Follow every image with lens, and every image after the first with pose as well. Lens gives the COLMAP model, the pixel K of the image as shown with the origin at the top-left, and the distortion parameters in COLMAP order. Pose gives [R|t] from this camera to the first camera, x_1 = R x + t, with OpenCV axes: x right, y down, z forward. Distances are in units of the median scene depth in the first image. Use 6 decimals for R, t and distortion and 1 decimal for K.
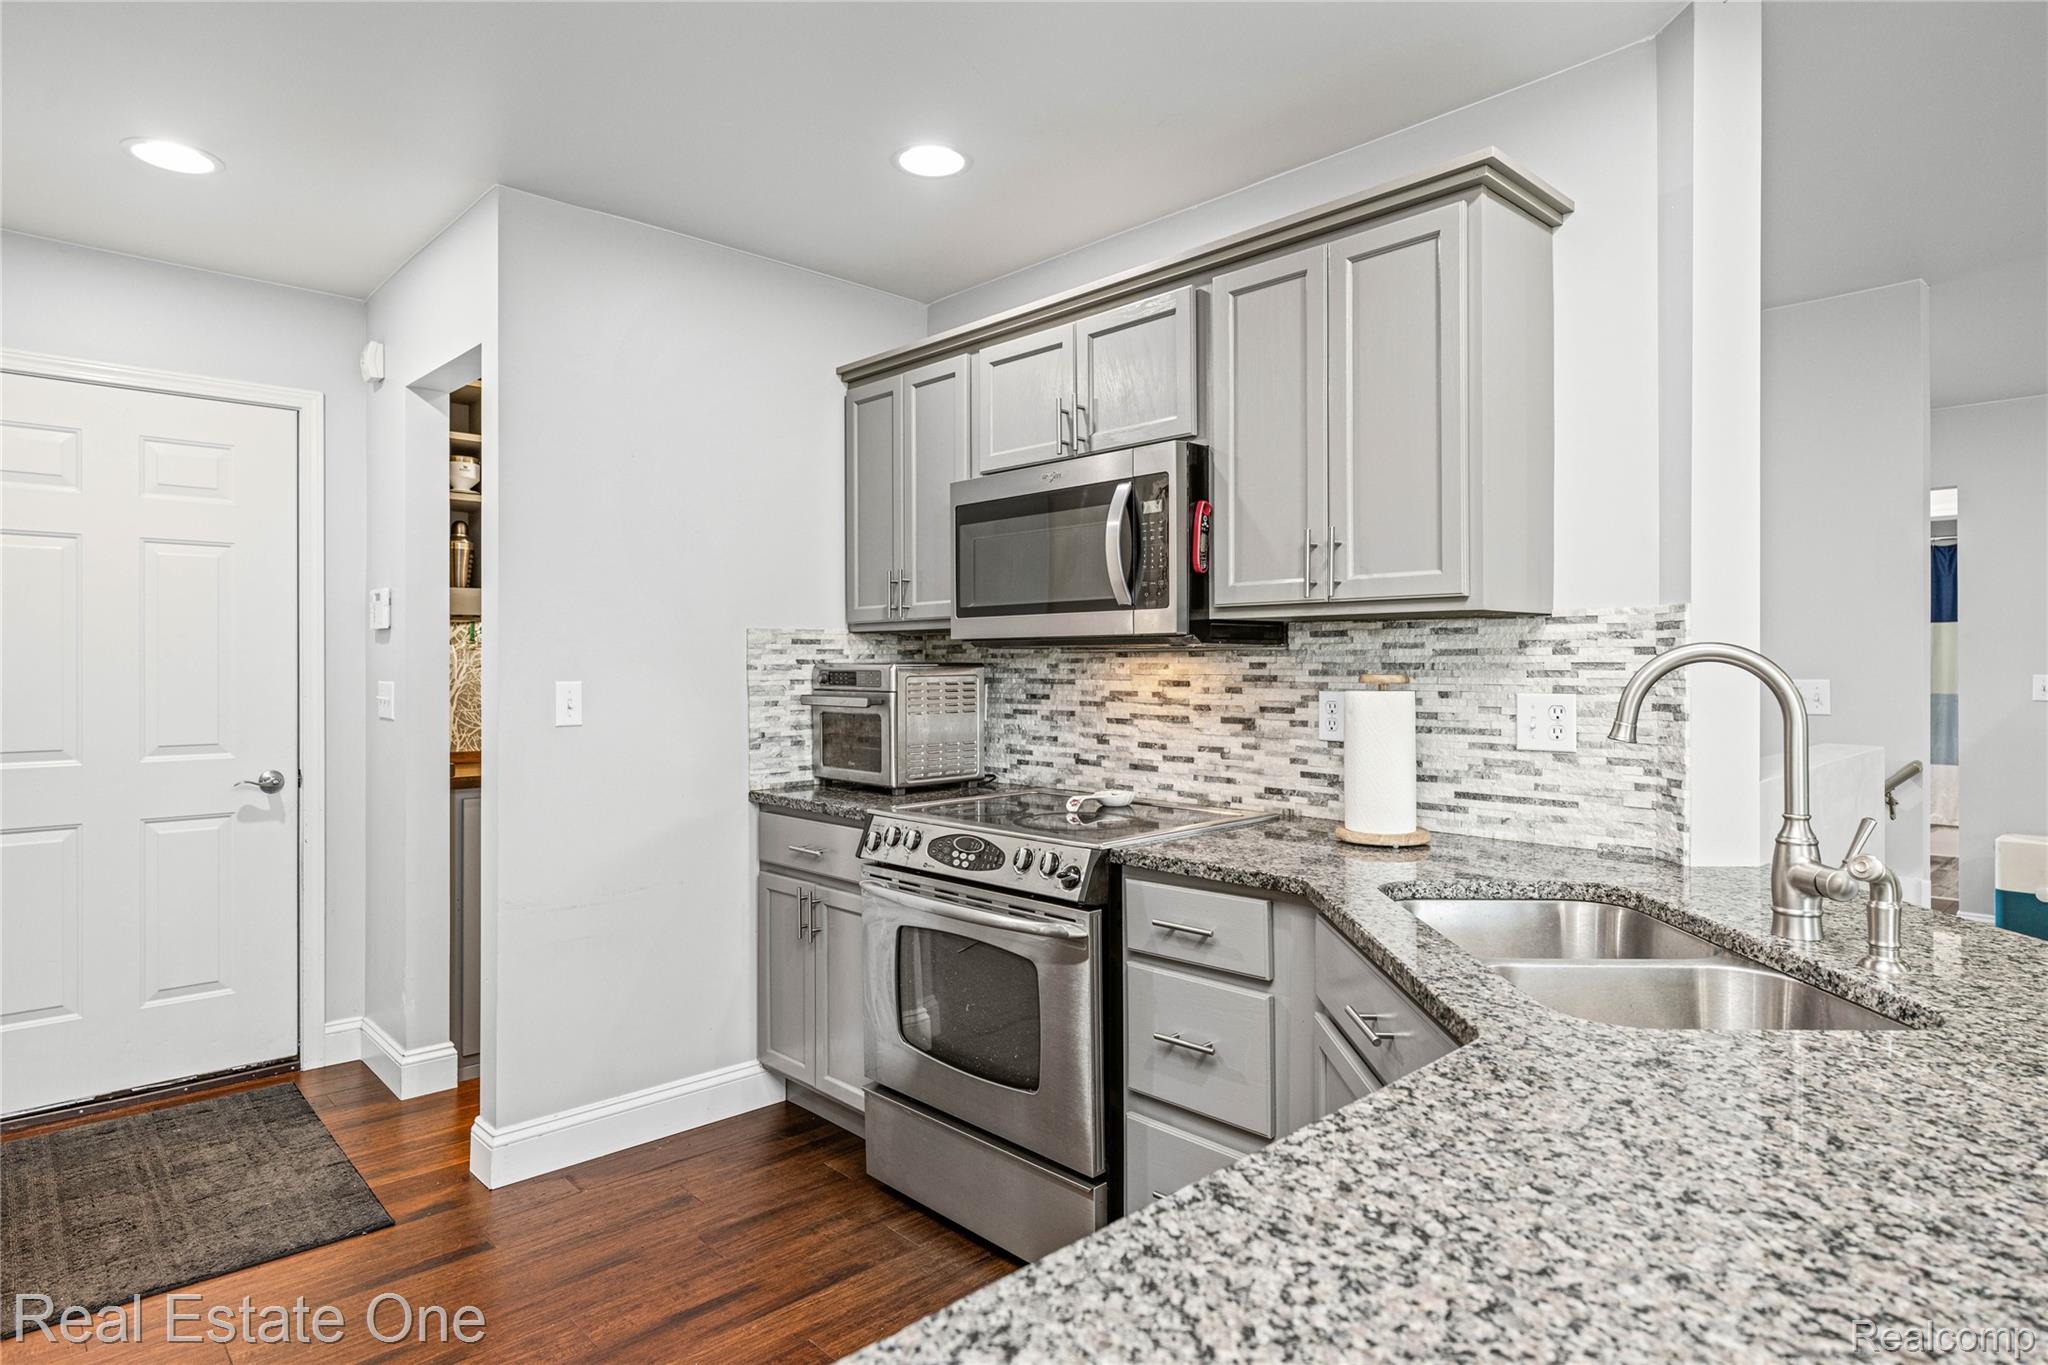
lens RADIAL K [[1140.7, 0, 1019.3], [0, 1140.7, 685.2], [0, 0, 1]] dist [-0.006558, -0.000510]
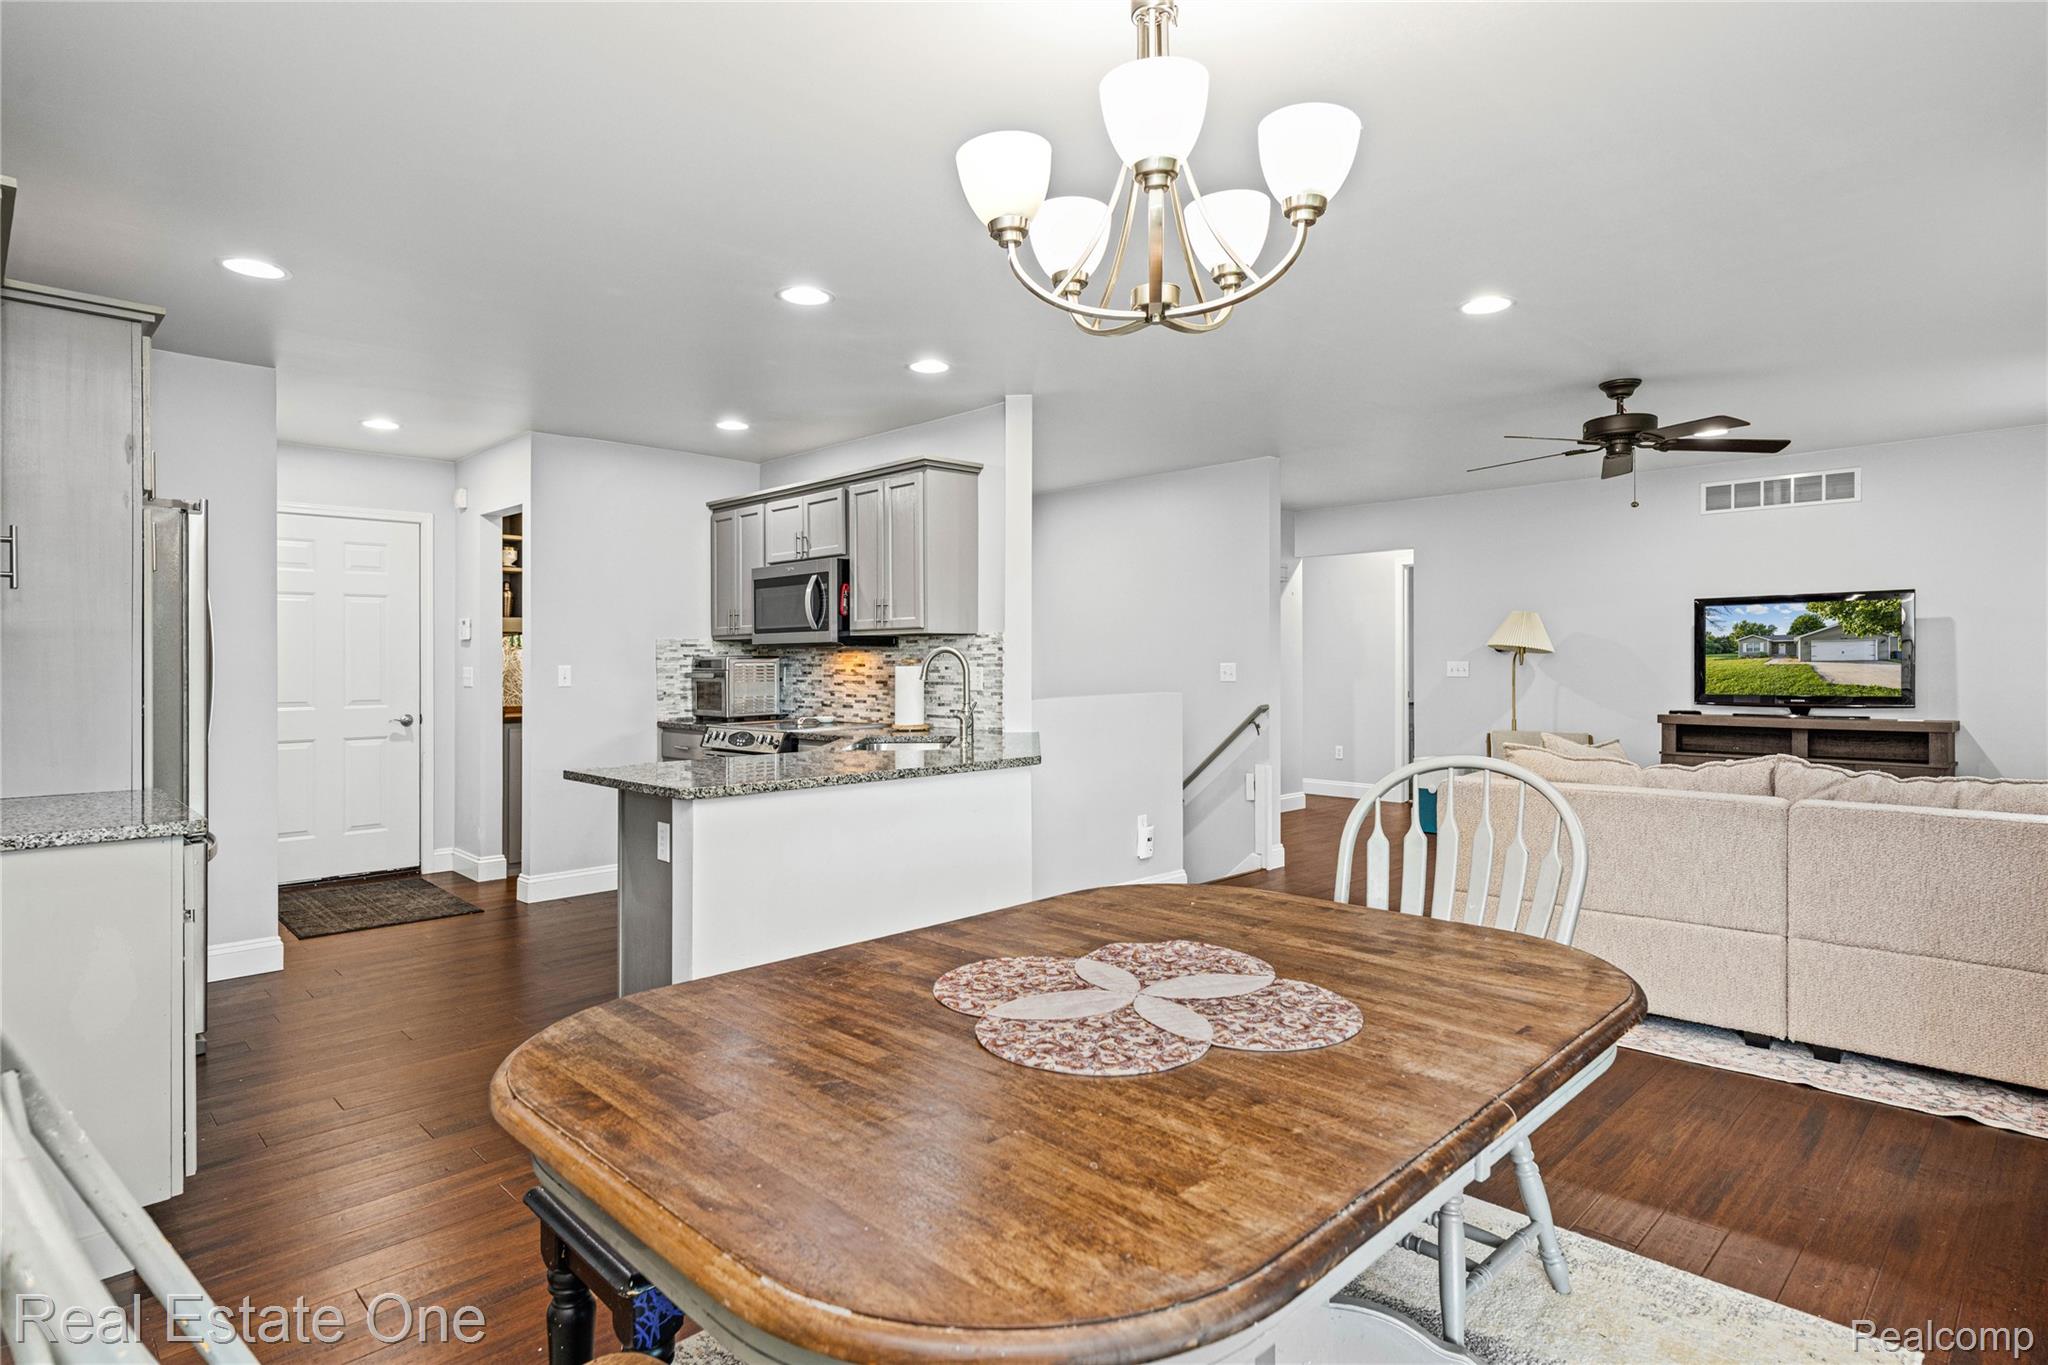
lens RADIAL K [[1058.6, 0, 1020.1], [0, 1058.6, 672.7], [0, 0, 1]] dist [0.000775, 0.000427]
pose [[0.999805, -0.003885, 0.019377, 0.398732], [0.004043, 0.999959, -0.008108, 0.029294], [-0.019345, 0.008185, 0.999779, -0.950182]]
